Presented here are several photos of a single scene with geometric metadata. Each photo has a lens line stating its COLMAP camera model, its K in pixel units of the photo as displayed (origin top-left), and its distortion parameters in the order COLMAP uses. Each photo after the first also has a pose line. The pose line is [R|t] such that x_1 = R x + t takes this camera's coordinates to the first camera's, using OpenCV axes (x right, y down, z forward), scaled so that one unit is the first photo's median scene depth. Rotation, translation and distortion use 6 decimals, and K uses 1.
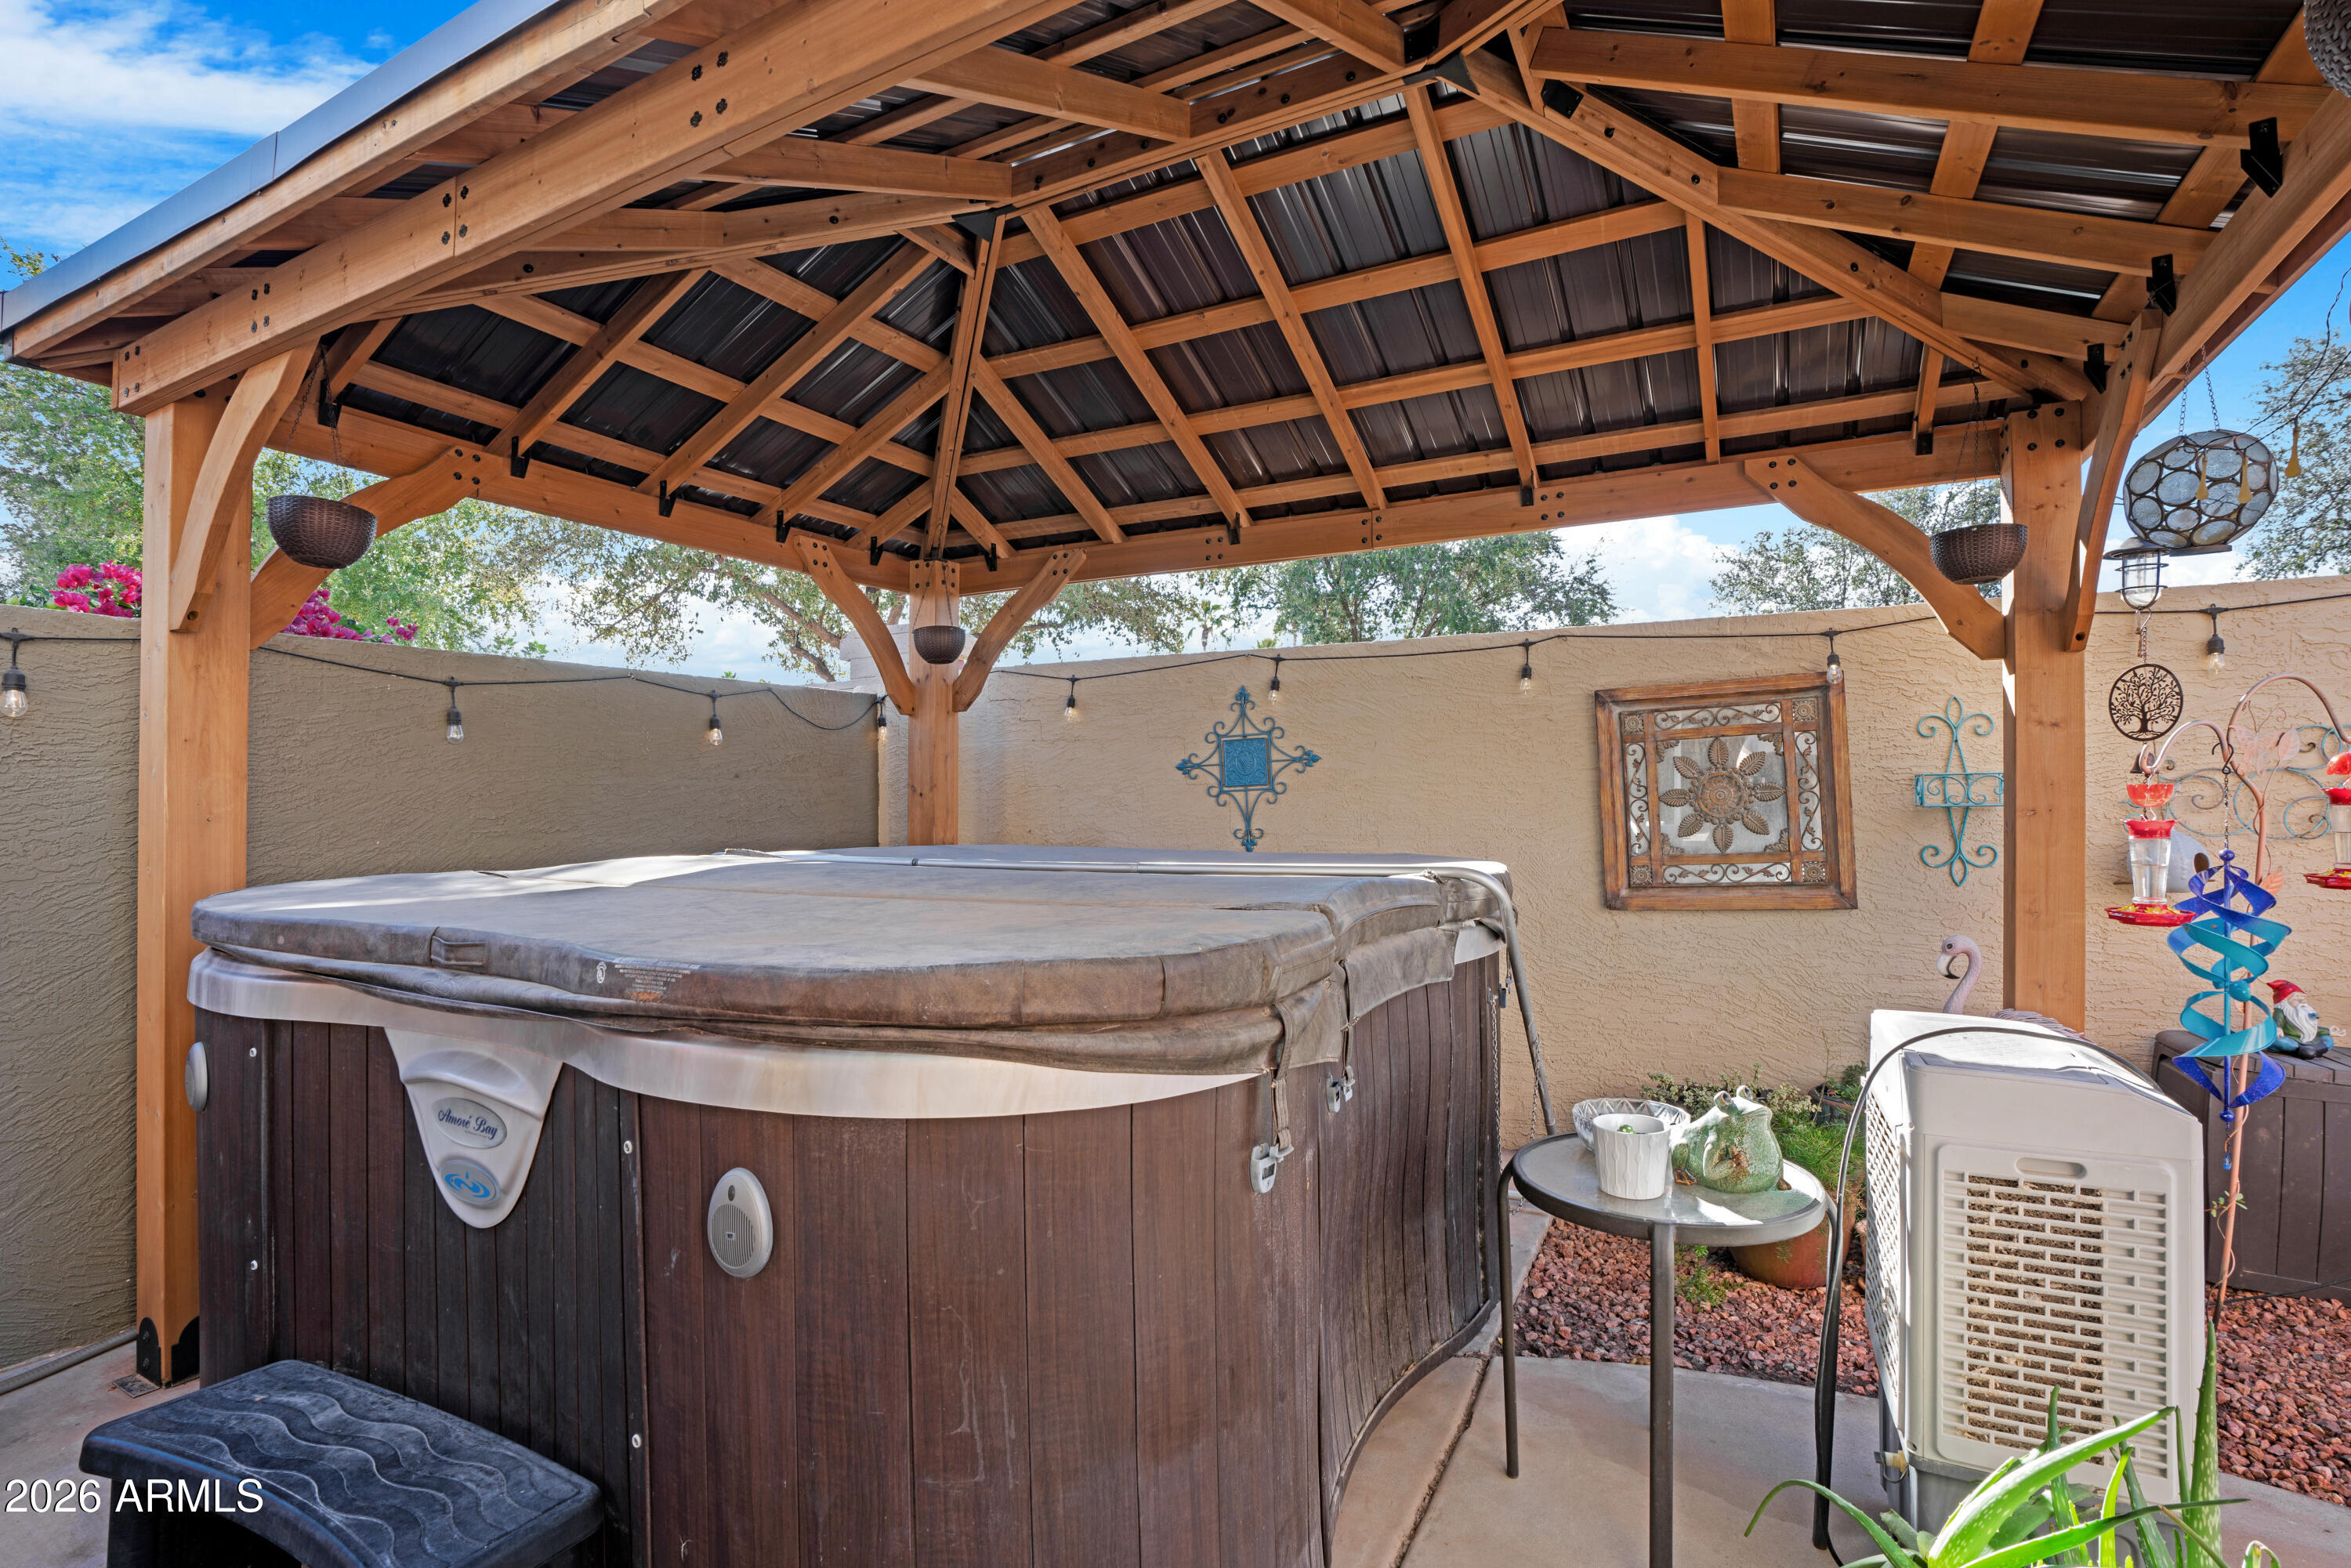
lens RADIAL K [[1069.8, 0, 1186.1], [0, 1069.8, 802.2], [0, 0, 1]] dist [-0.015211, 0.005937]
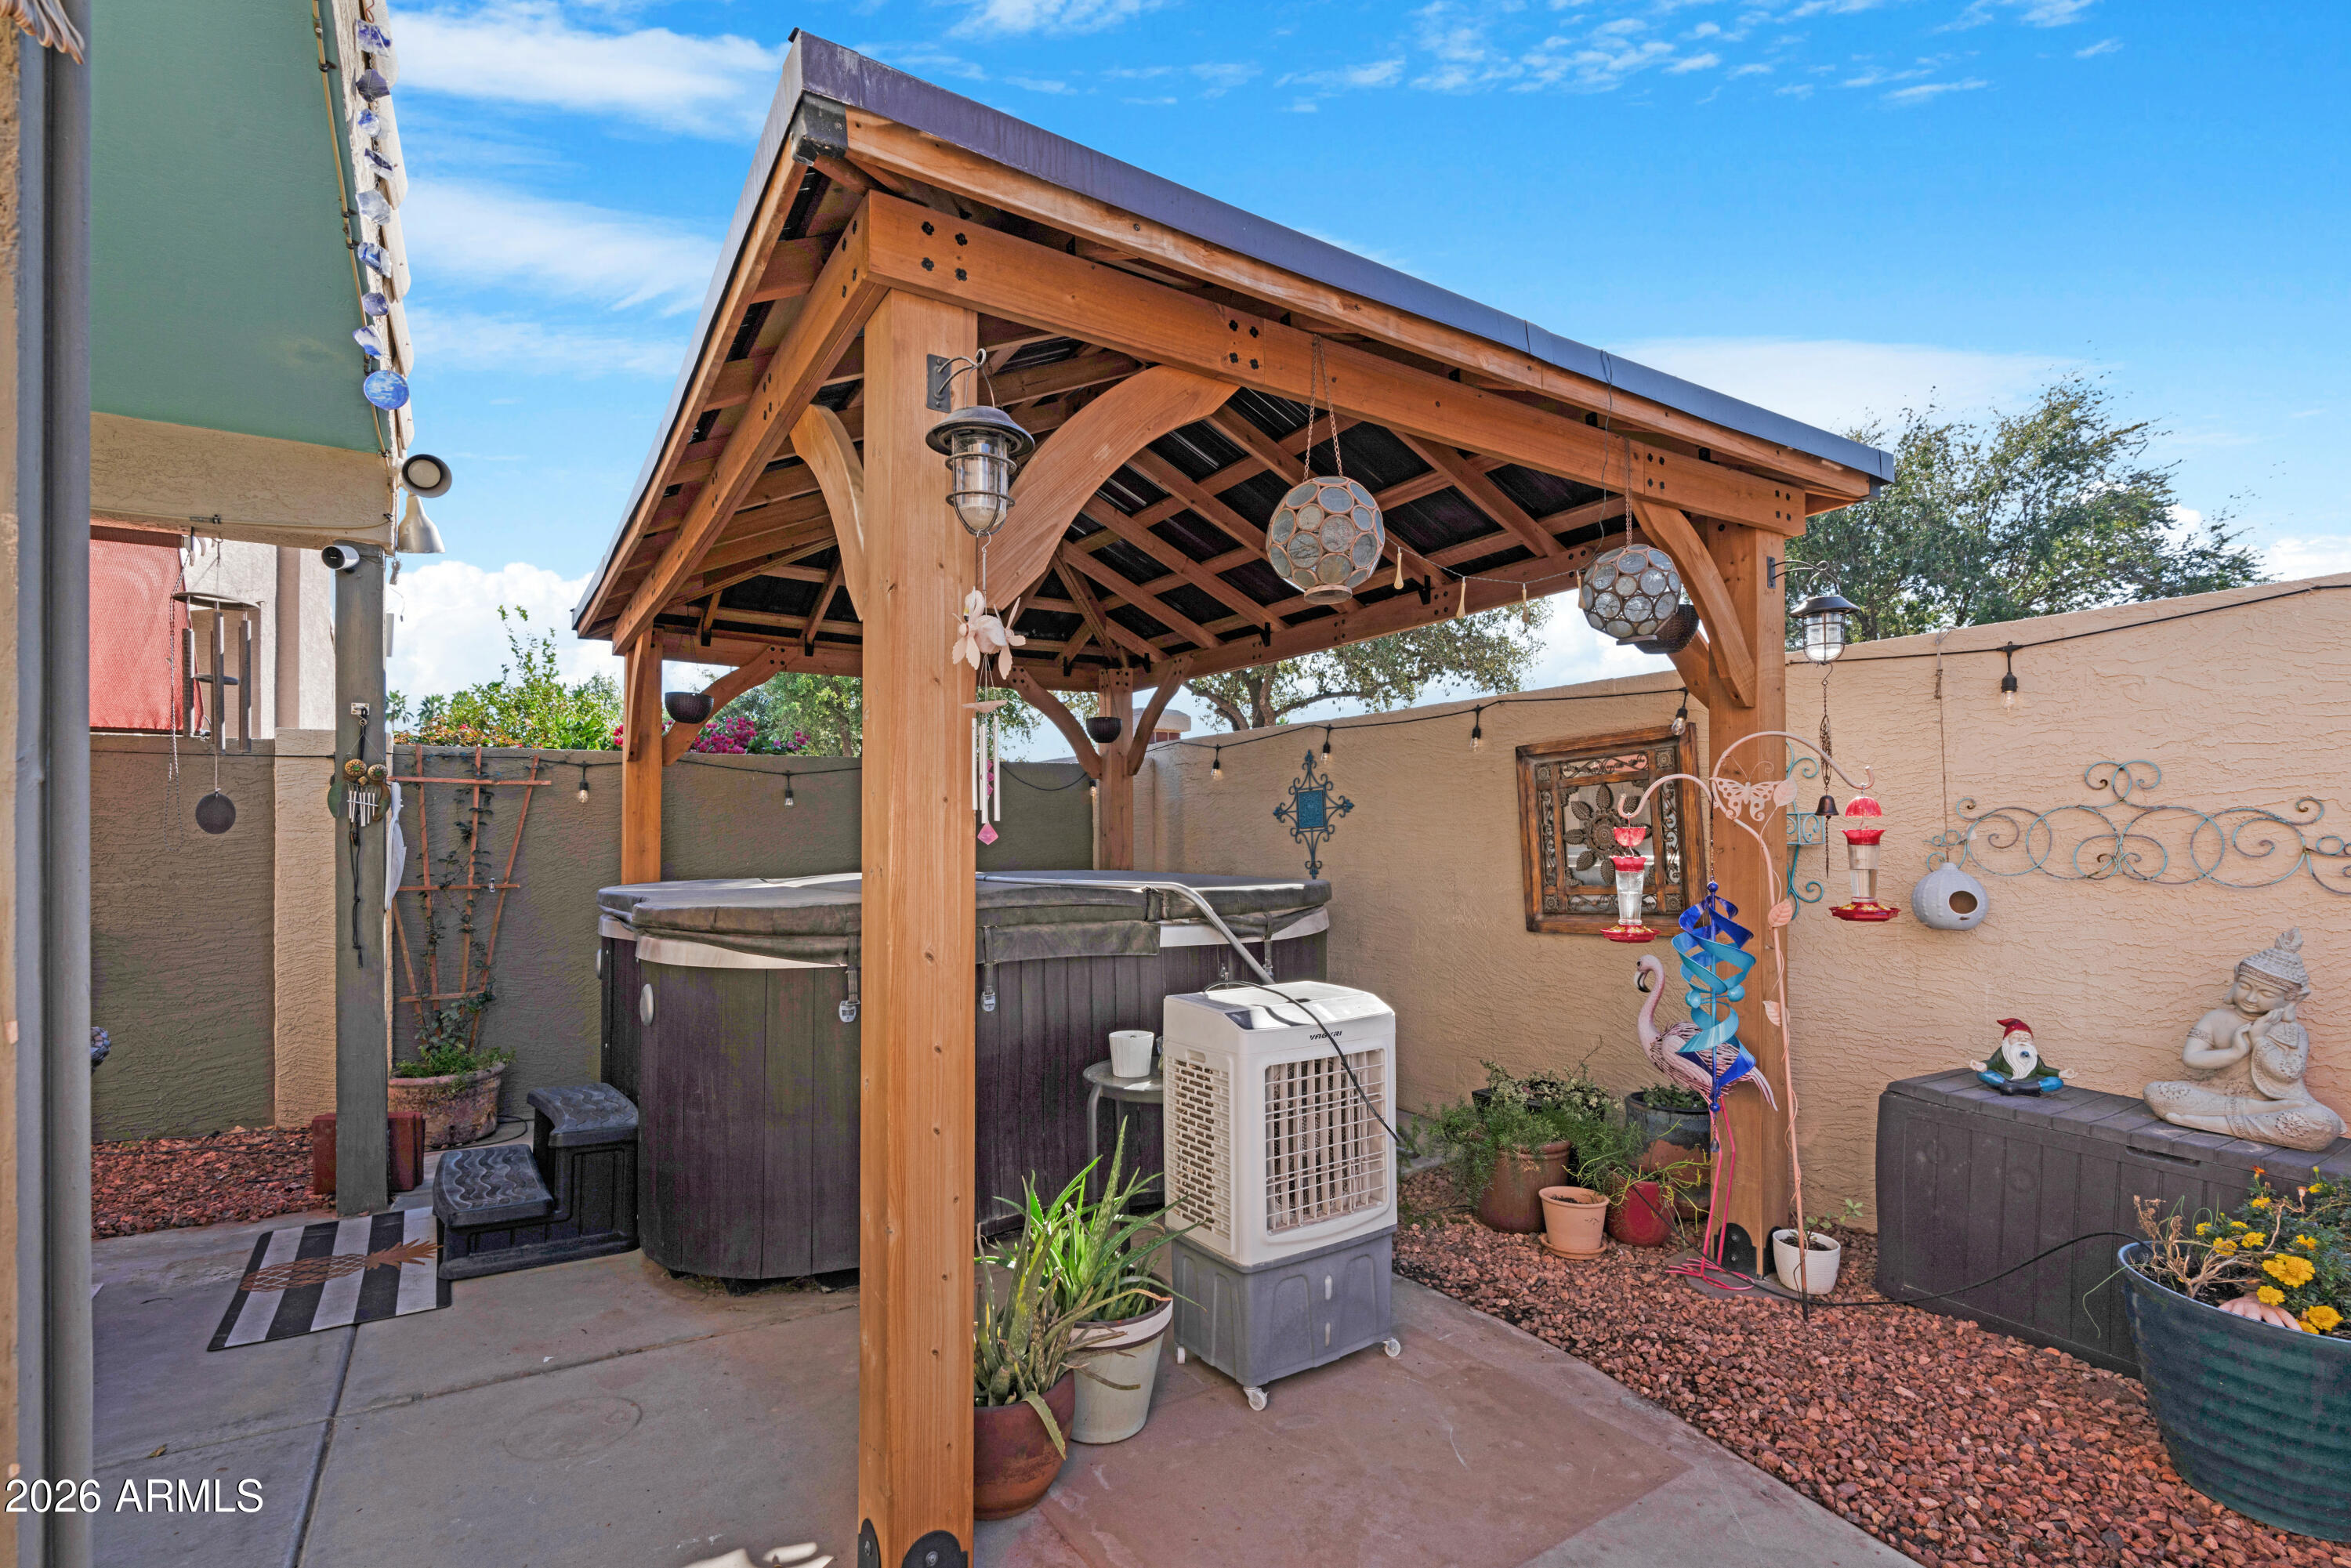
lens RADIAL K [[1069.8, 0, 1207.9], [0, 1069.8, 811.0], [0, 0, 1]] dist [-0.015211, 0.005937]
pose [[0.875264, -0.013693, -0.483452, 0.663918], [0.001753, 0.999682, -0.025141, -0.003660], [0.483642, 0.021158, 0.875010, -0.204869]]
